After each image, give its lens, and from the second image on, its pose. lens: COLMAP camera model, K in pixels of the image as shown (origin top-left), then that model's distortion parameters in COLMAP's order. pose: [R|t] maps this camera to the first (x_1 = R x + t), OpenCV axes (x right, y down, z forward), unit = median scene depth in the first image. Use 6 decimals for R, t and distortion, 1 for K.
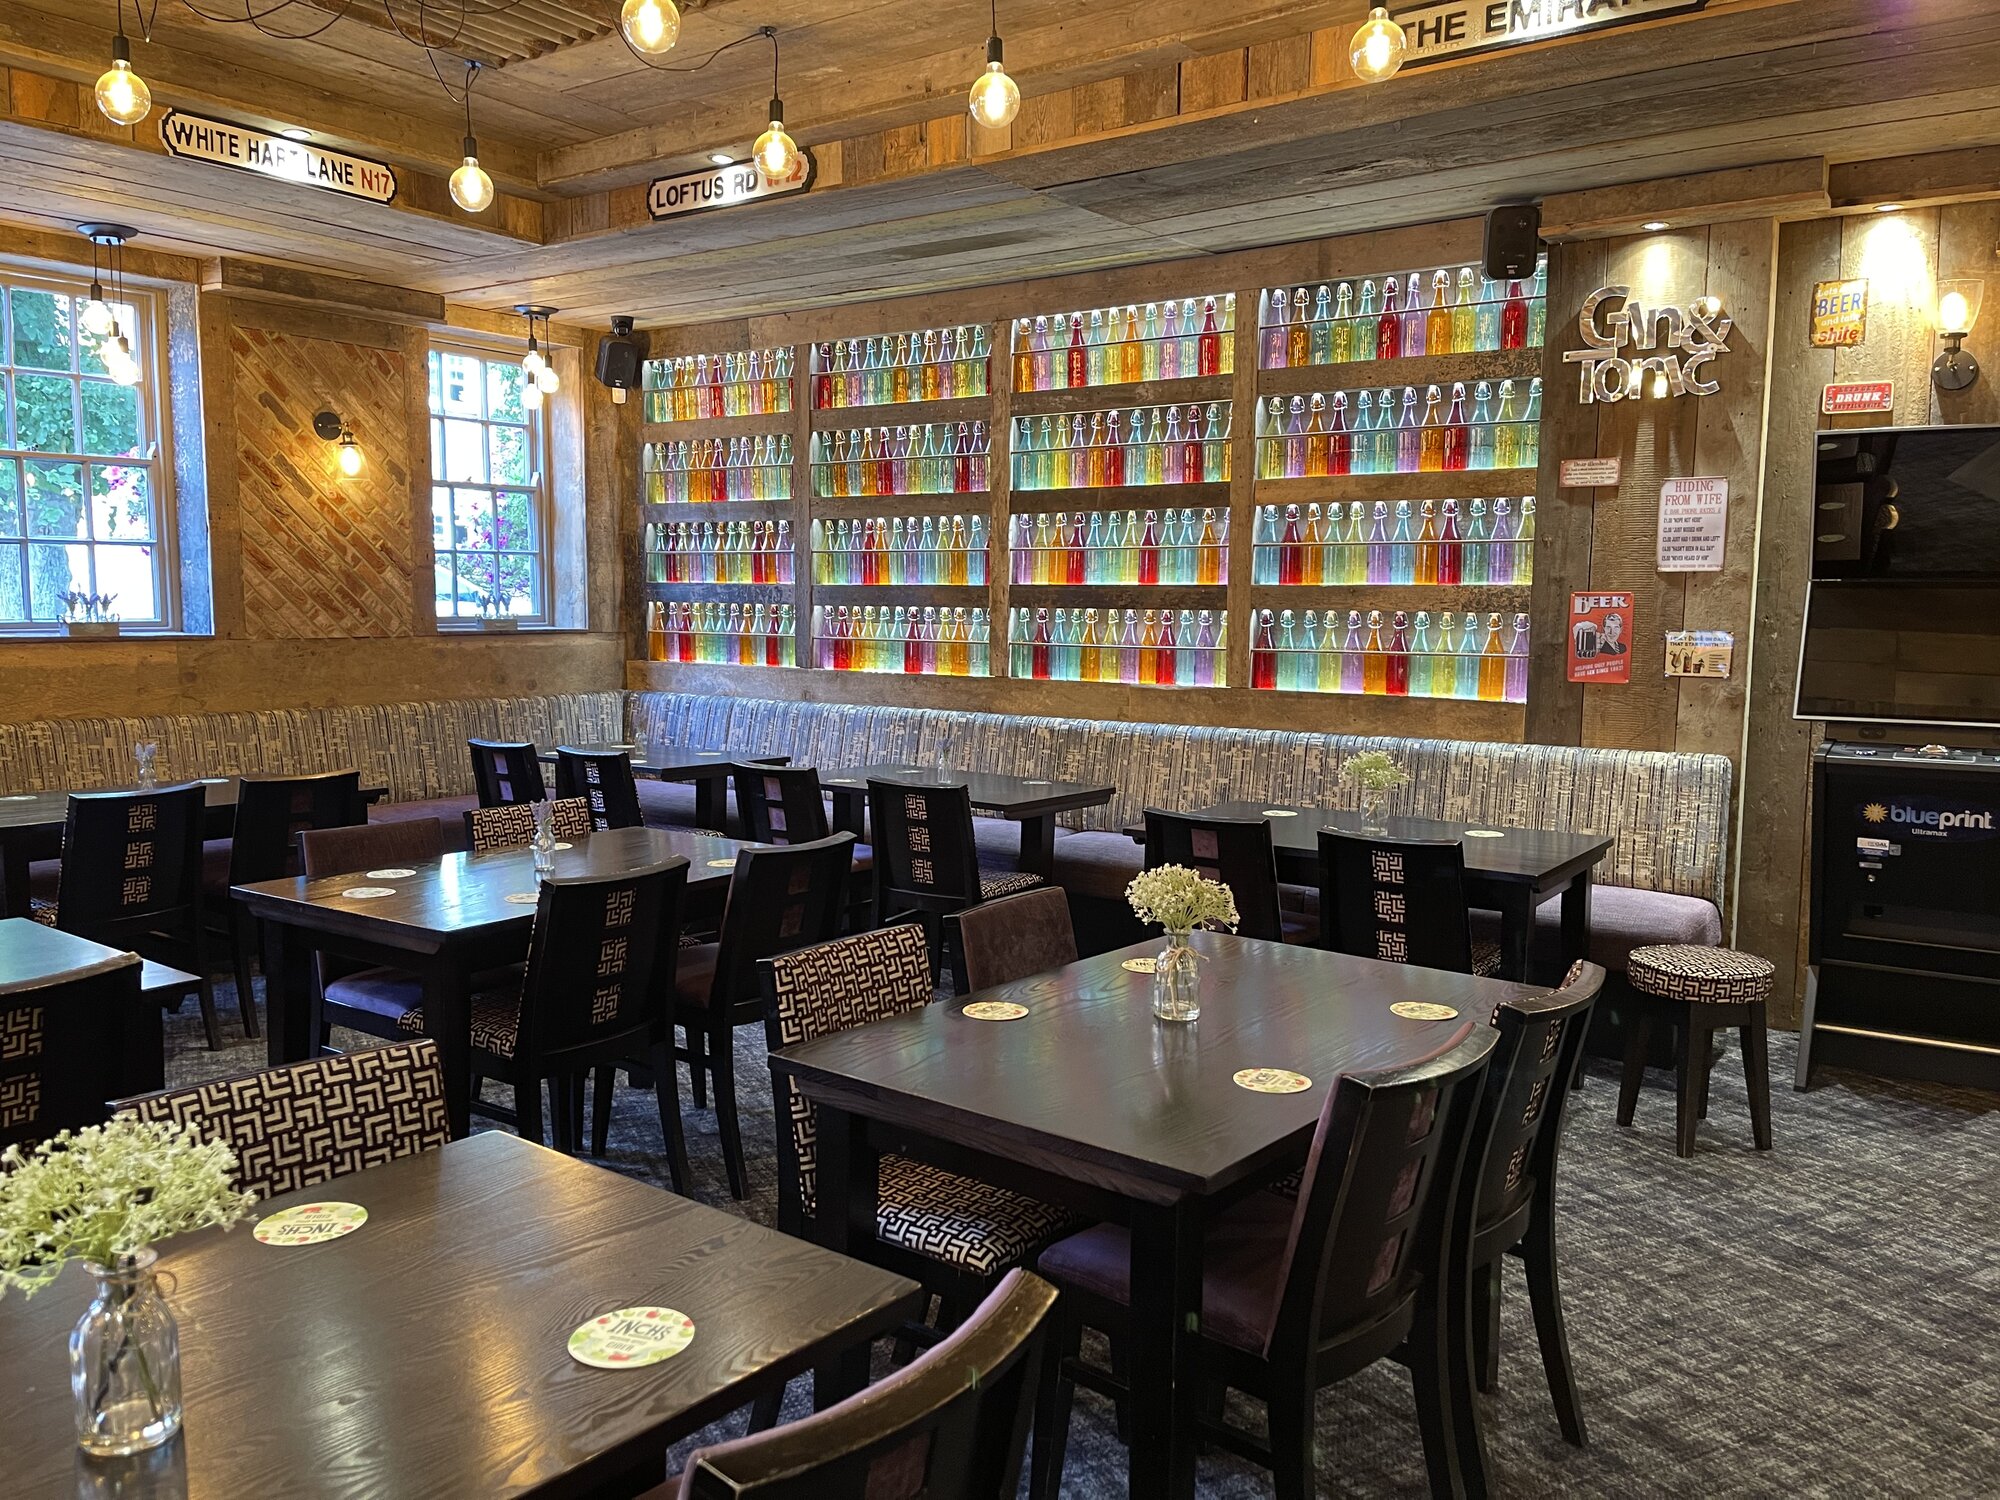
lens RADIAL K [[1530.4, 0, 998.1], [0, 1530.4, 744.7], [0, 0, 1]] dist [0.067259, -0.083234]
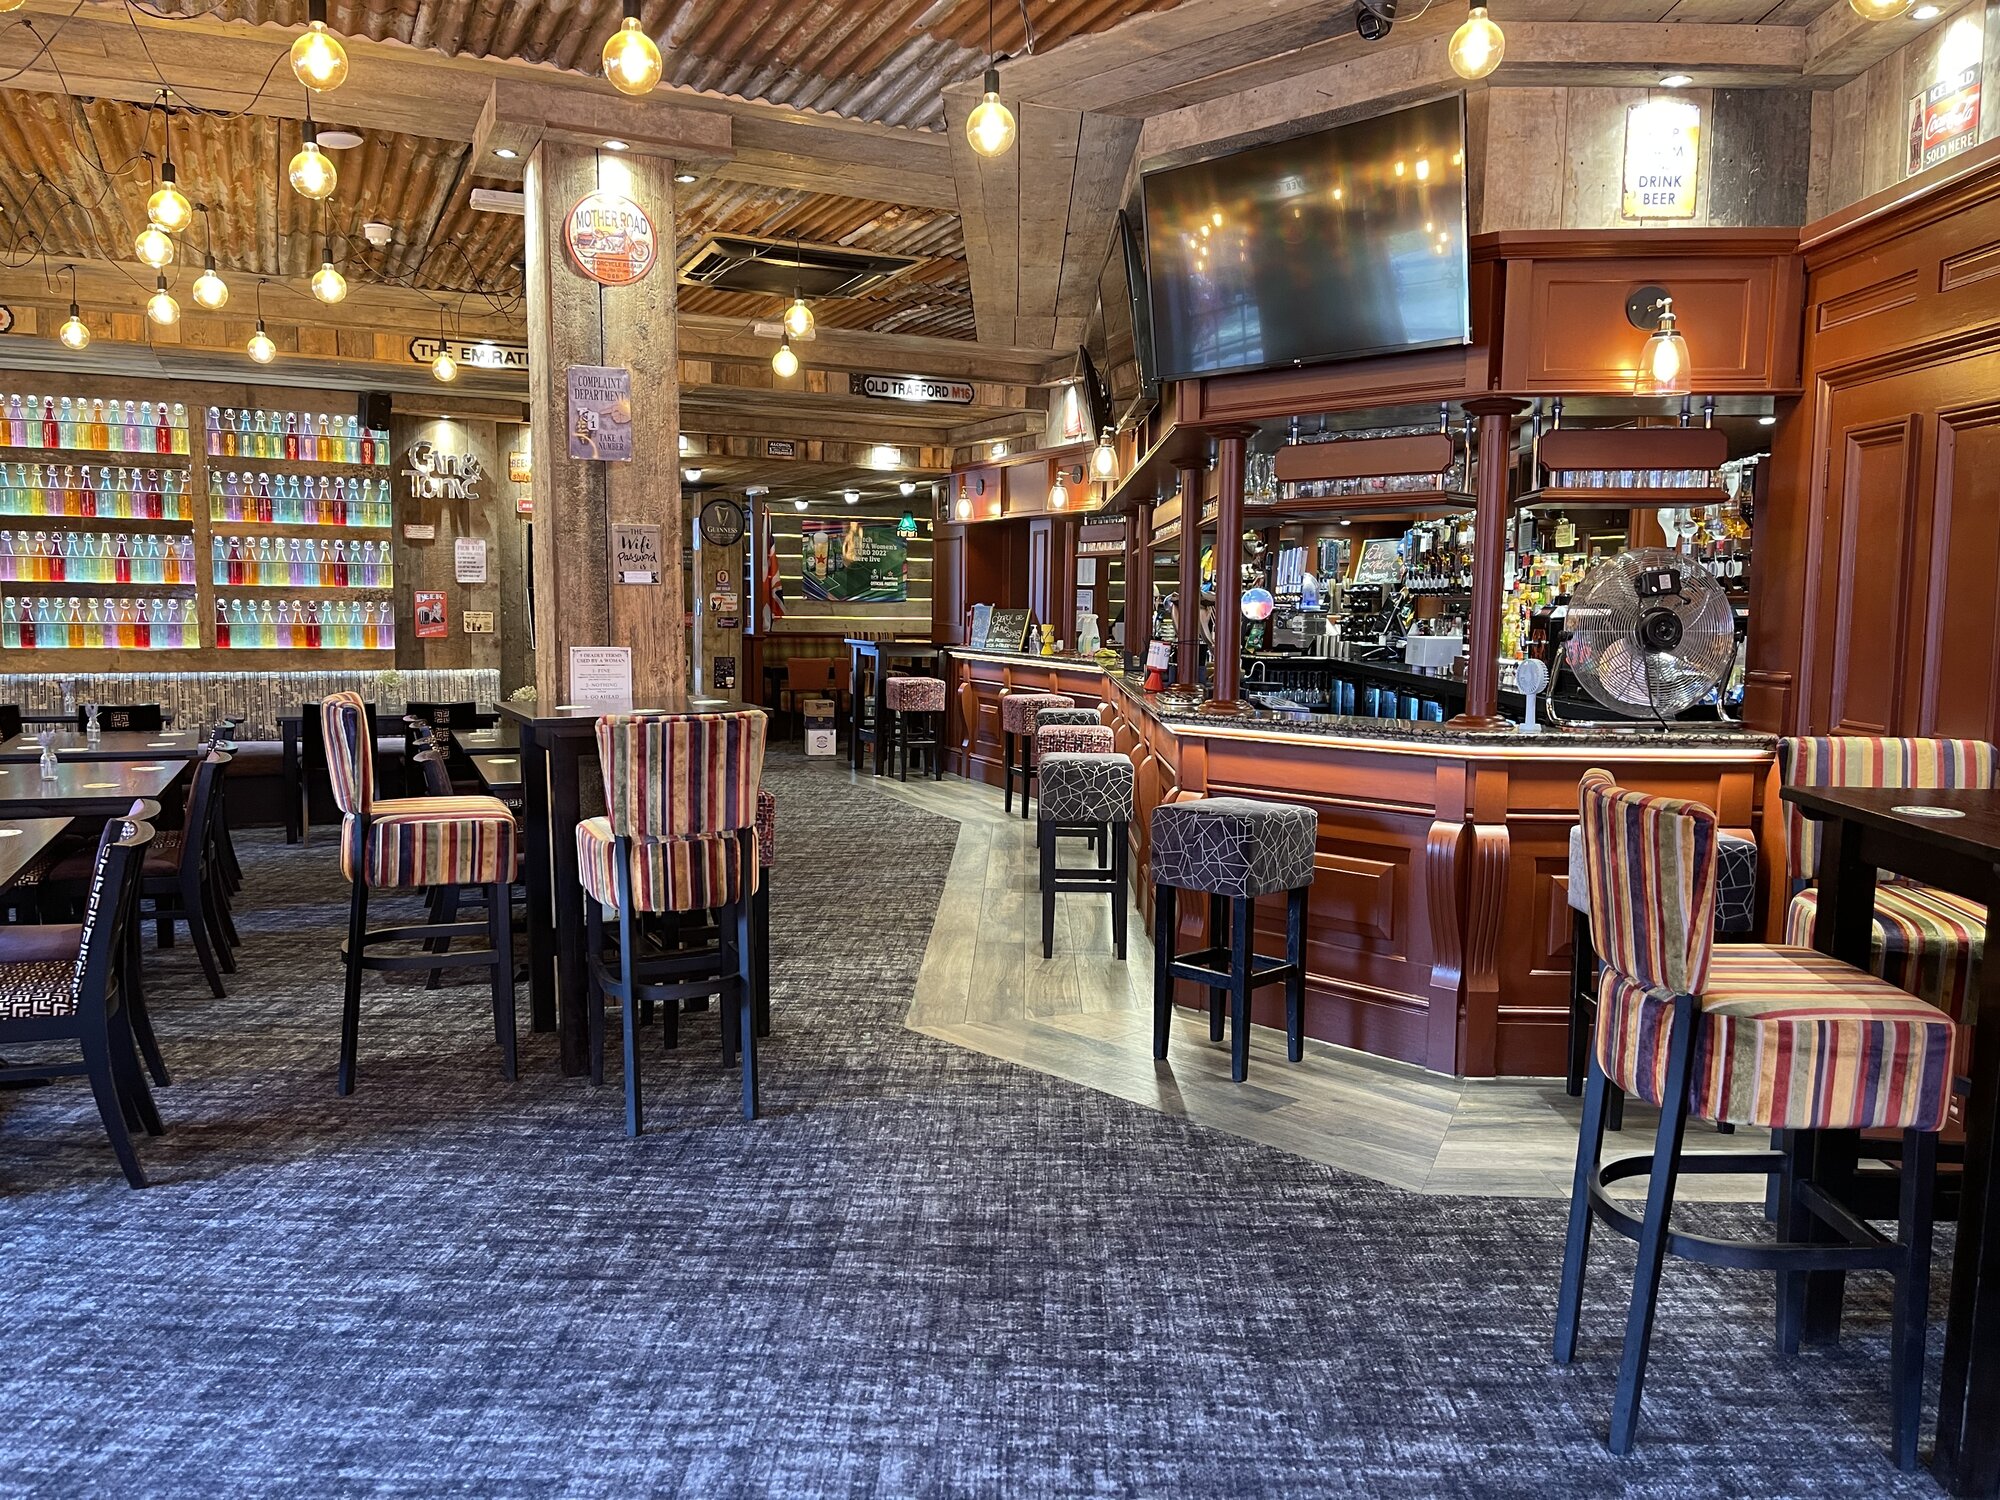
lens RADIAL K [[1530.4, 0, 1002.1], [0, 1530.4, 758.8], [0, 0, 1]] dist [0.067259, -0.083234]
pose [[0.473775, -0.091886, 0.875839, -0.900177], [0.075399, 0.995122, 0.063614, 0.039753], [-0.877413, 0.035898, 0.478392, -0.526654]]
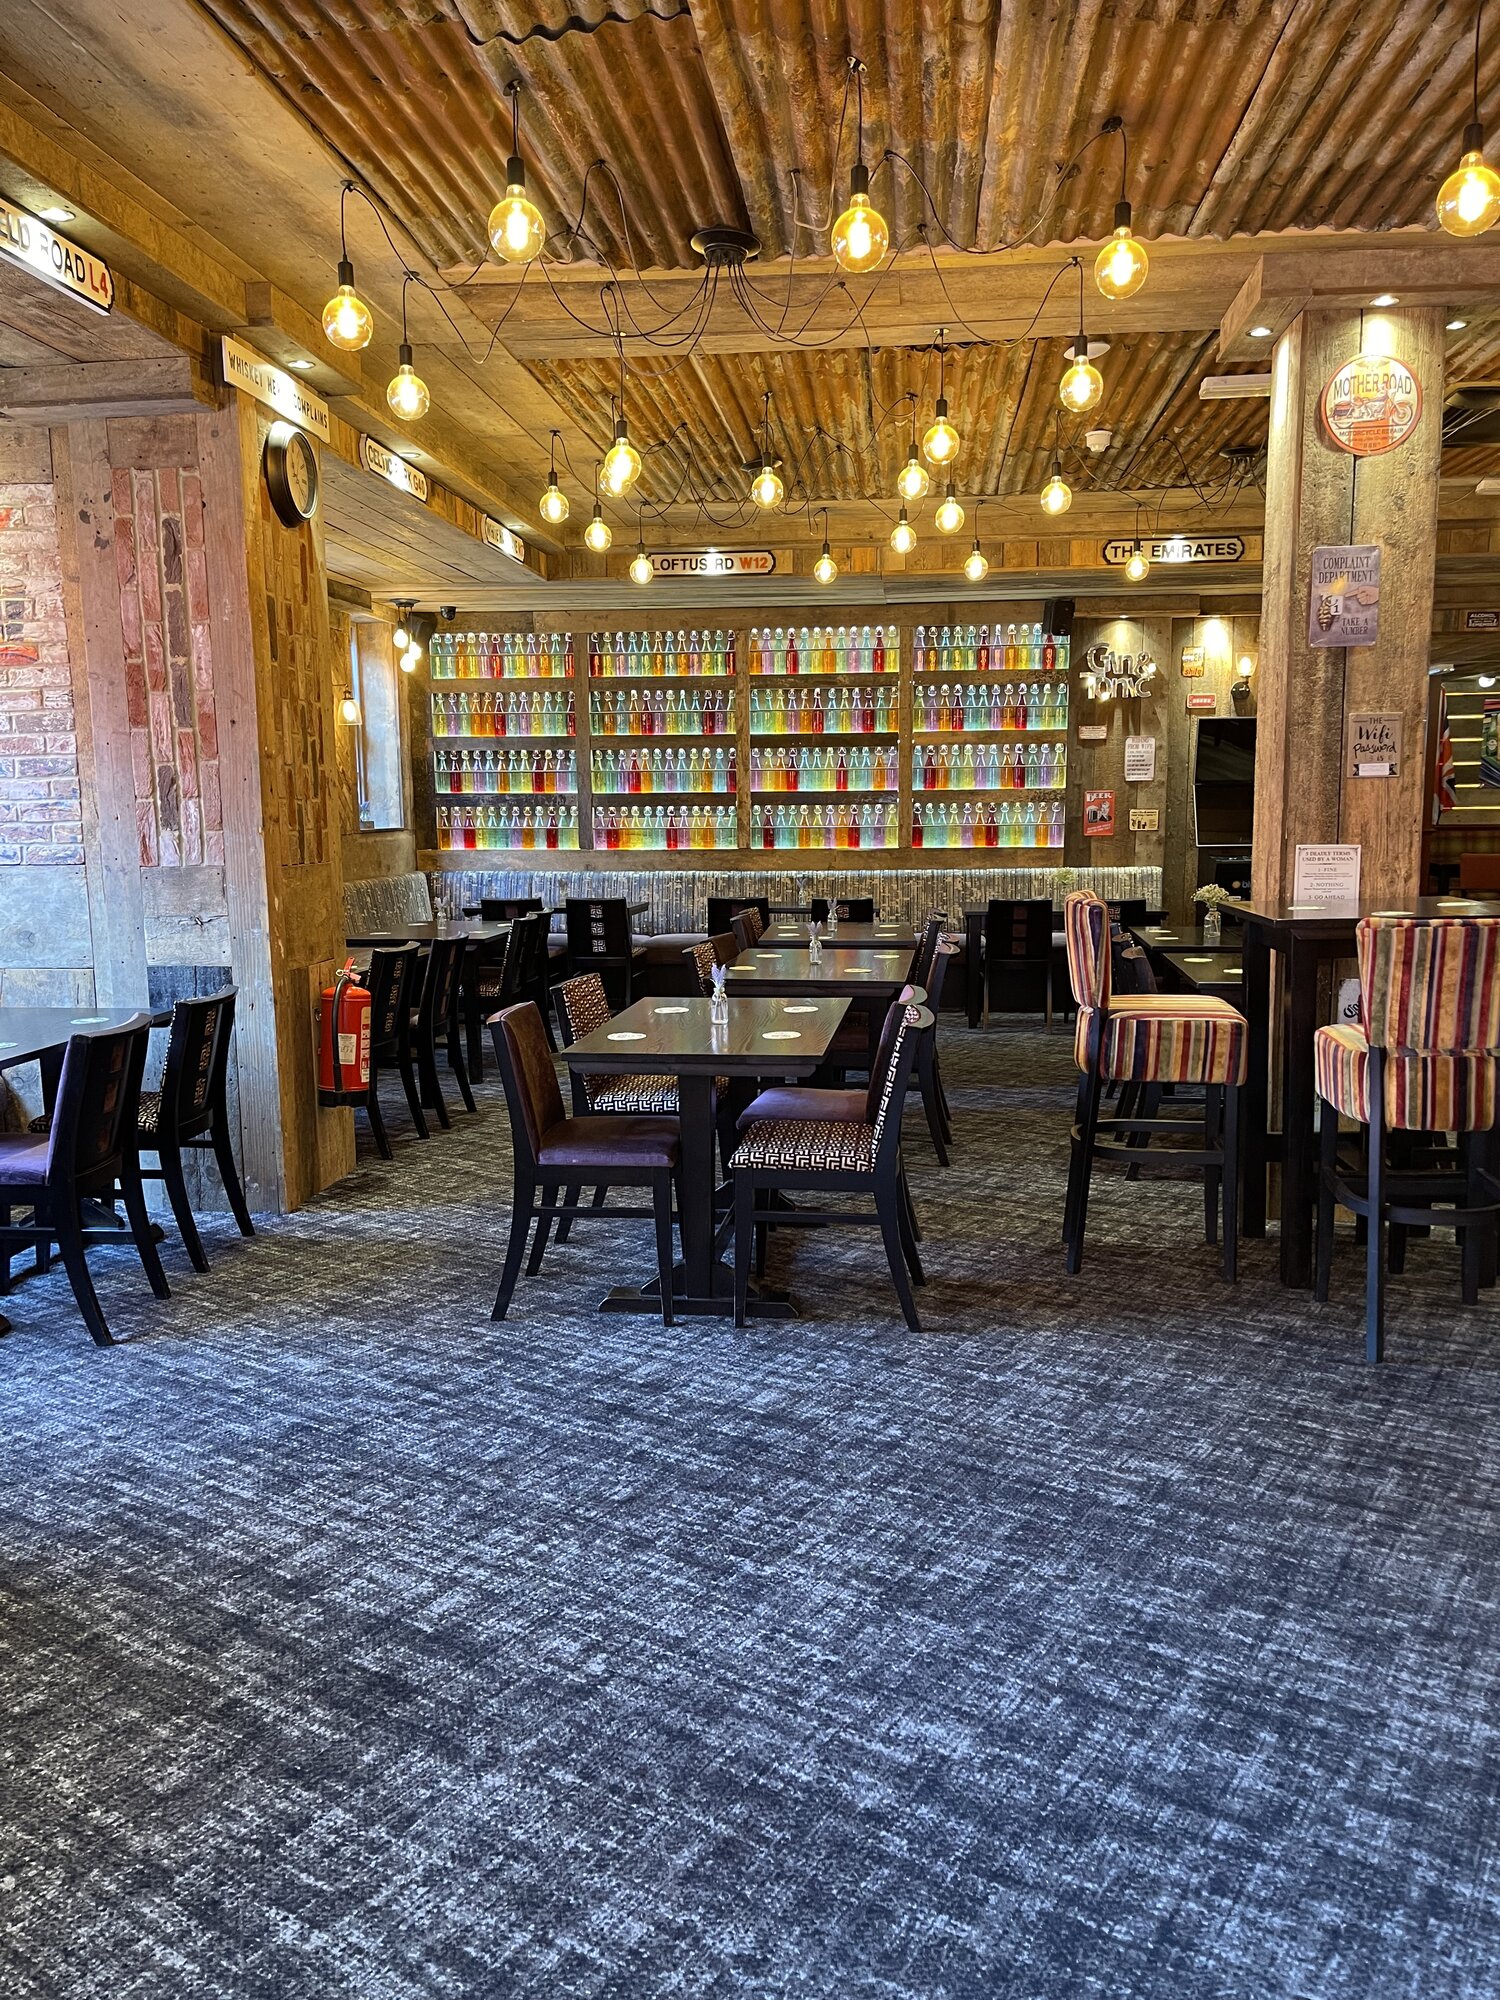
lens RADIAL K [[1530.4, 0, 738.1], [0, 1530.4, 1019.7], [0, 0, 1]] dist [0.067259, -0.083234]
pose [[0.861569, -0.088963, 0.499784, -0.939654], [0.064320, 0.995720, 0.066361, 0.032993], [-0.503549, -0.025029, 0.863604, -0.469979]]
